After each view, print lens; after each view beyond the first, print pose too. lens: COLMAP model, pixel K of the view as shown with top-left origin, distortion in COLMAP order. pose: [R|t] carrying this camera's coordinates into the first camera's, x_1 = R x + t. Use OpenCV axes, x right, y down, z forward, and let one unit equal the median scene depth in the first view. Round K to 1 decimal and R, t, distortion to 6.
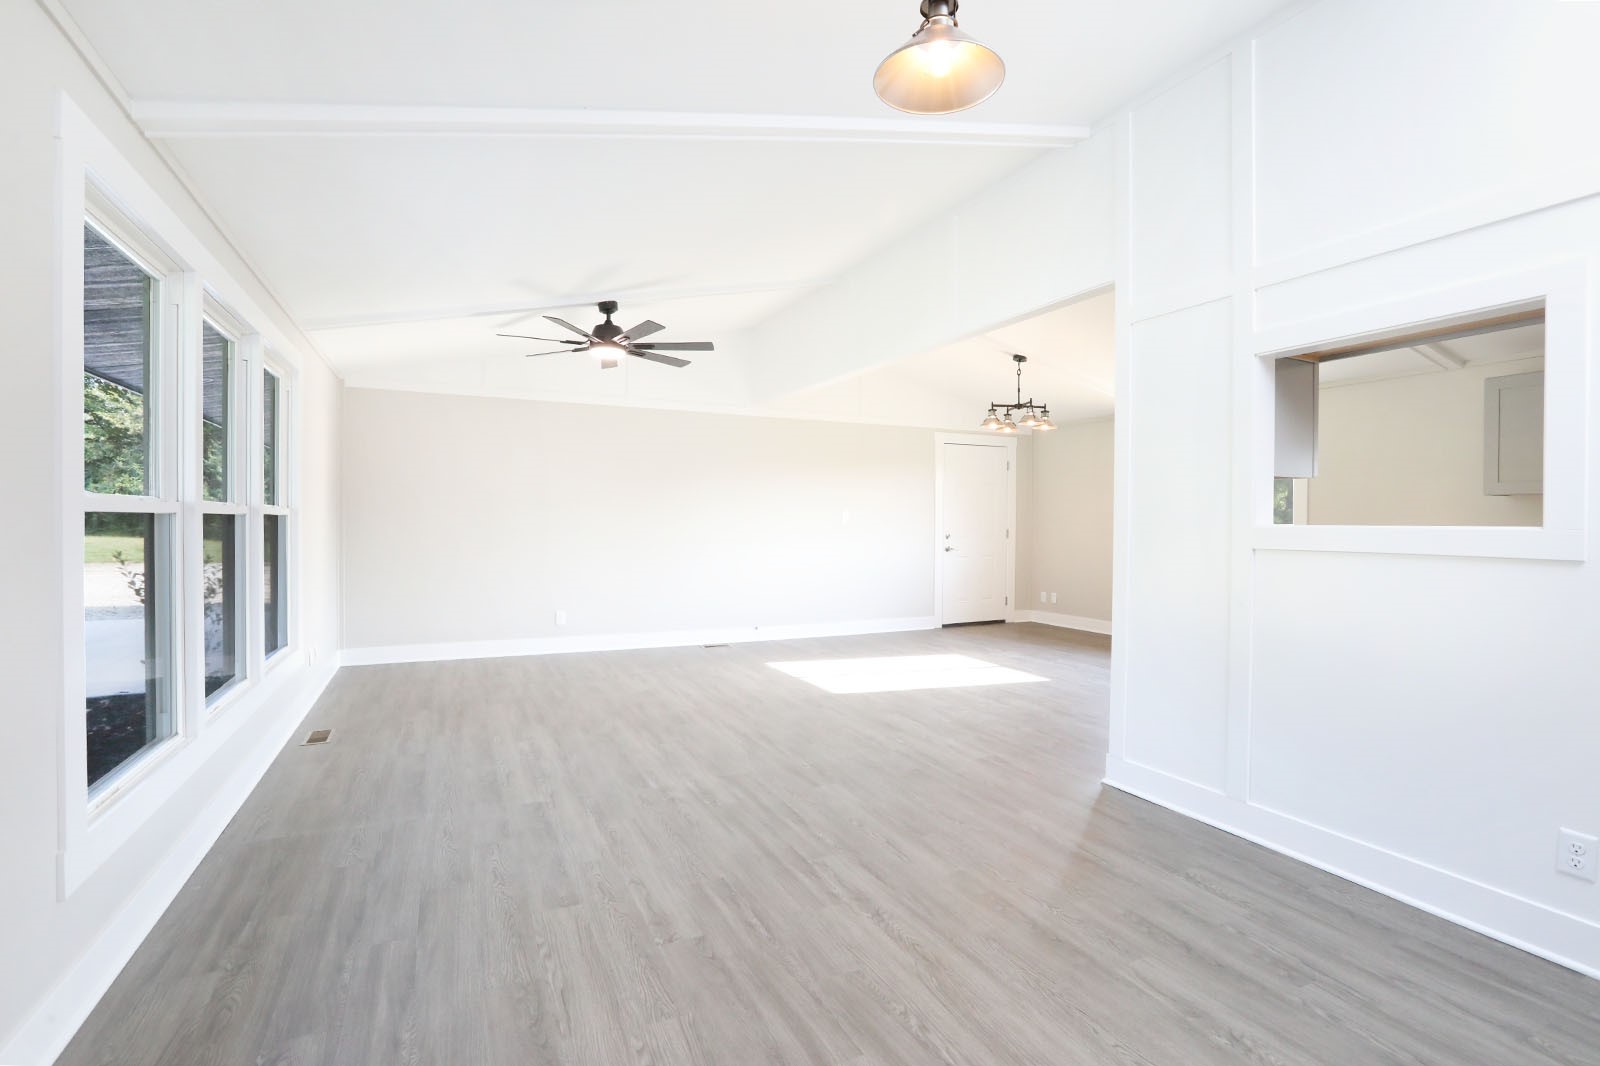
lens RADIAL K [[748.4, 0, 793.0], [0, 748.4, 527.2], [0, 0, 1]] dist [-0.055625, 0.020854]
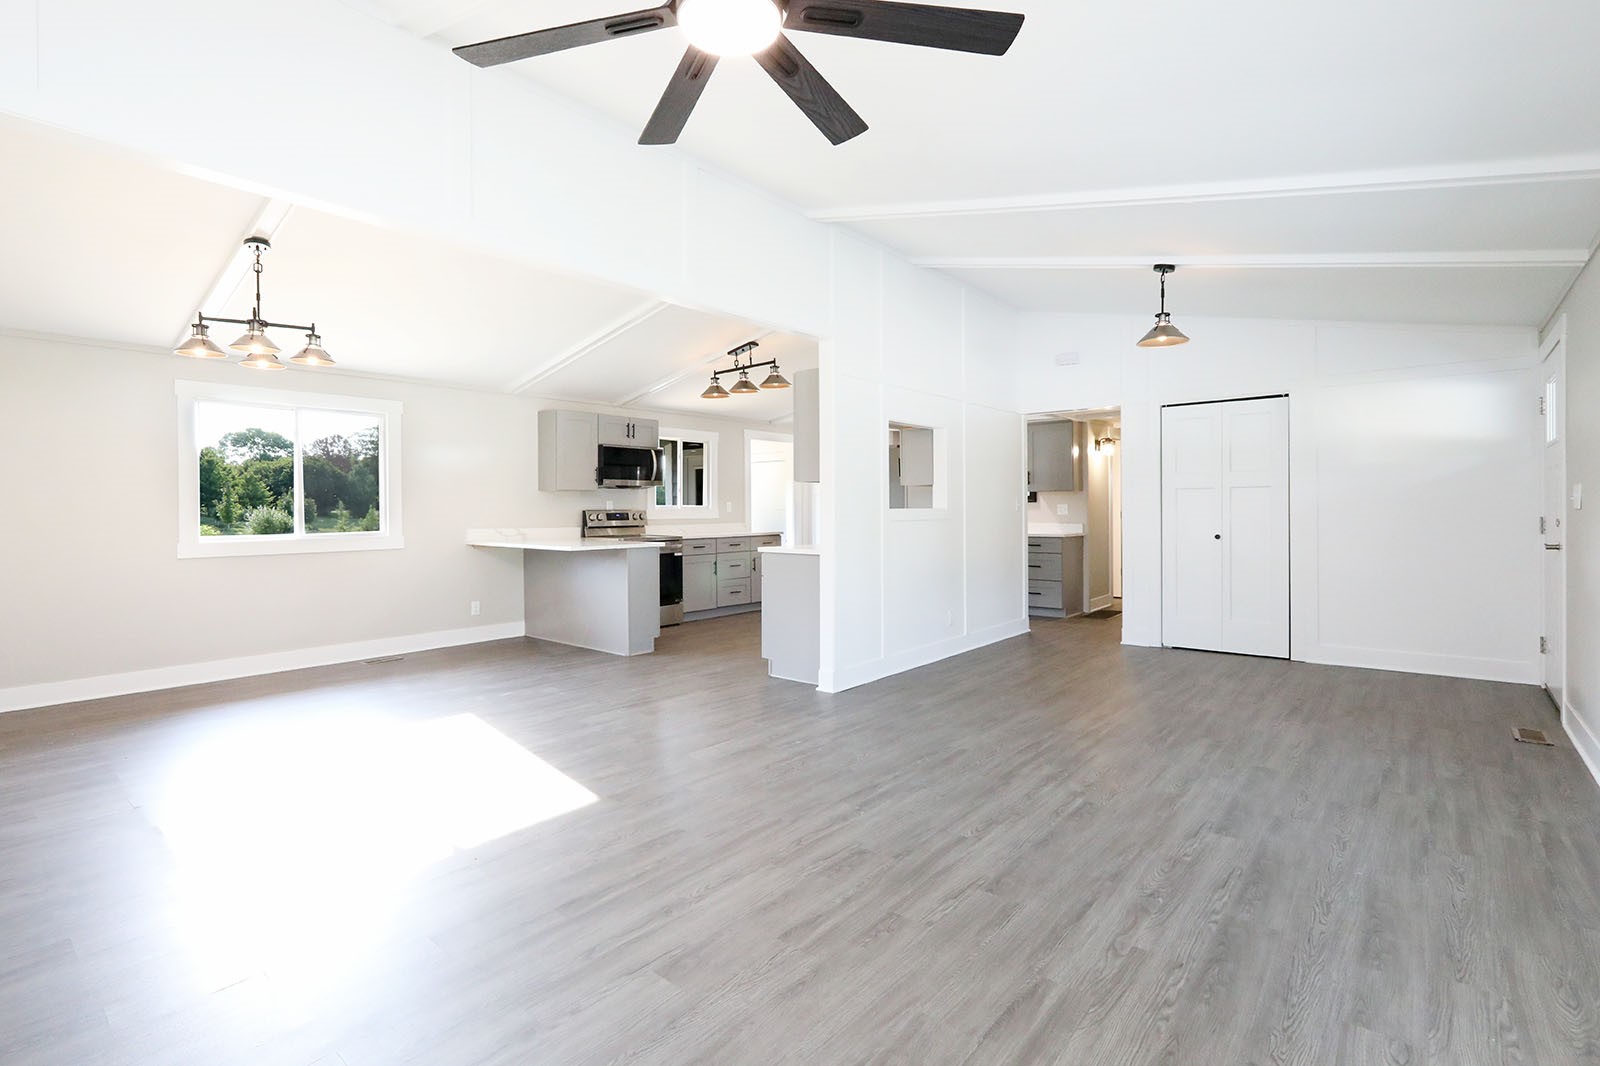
lens RADIAL K [[753.2, 0, 797.9], [0, 753.2, 511.2], [0, 0, 1]] dist [-0.002769, 0.000542]
pose [[-0.423711, -0.005237, 0.905782, -0.947299], [0.011856, 0.999866, 0.011327, -0.021851], [-0.905720, 0.015538, -0.423592, 1.841136]]
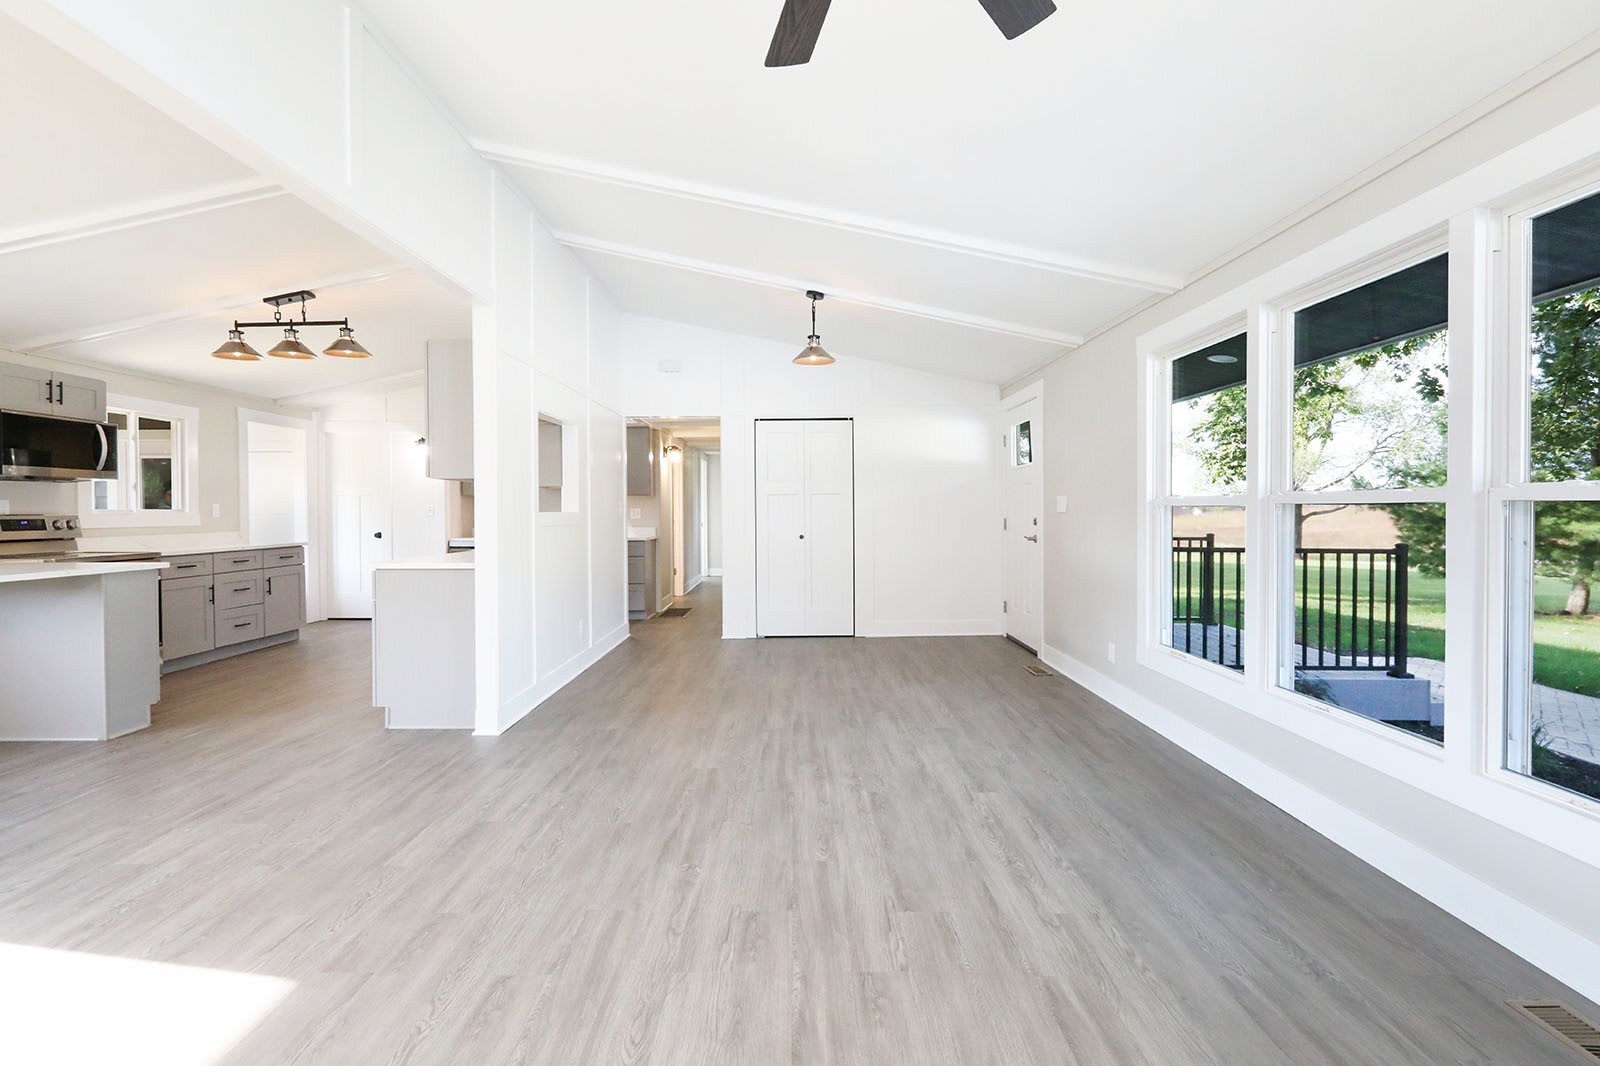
lens RADIAL K [[729.5, 0, 791.9], [0, 729.5, 520.4], [0, 0, 1]] dist [-0.024962, 0.018569]
pose [[-0.904205, -0.005636, 0.427062, -0.537635], [0.004546, 0.999729, 0.022818, -0.019906], [-0.427075, 0.022573, -0.903934, 2.022954]]
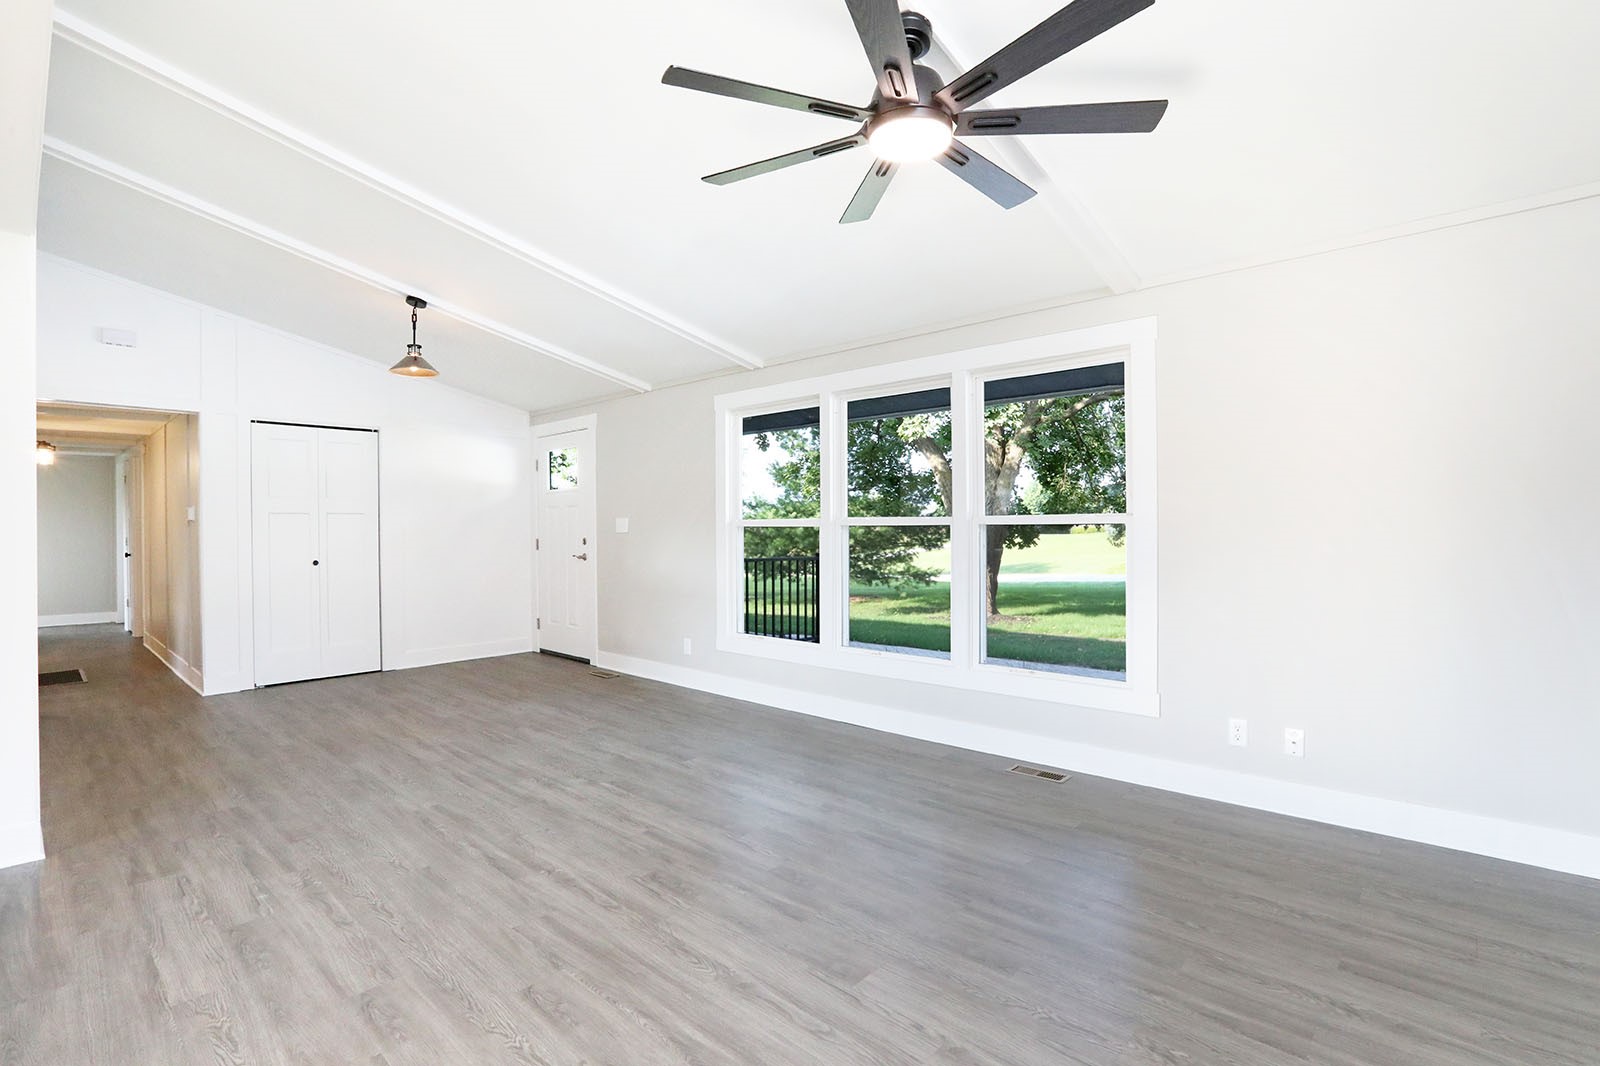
lens RADIAL K [[748.4, 0, 793.0], [0, 748.4, 527.2], [0, 0, 1]] dist [-0.055625, 0.020854]
pose [[-0.926743, 0.001338, -0.375692, -0.044317], [-0.000505, 0.999988, 0.004807, -0.021679], [0.375694, 0.004645, -0.926732, 2.245704]]
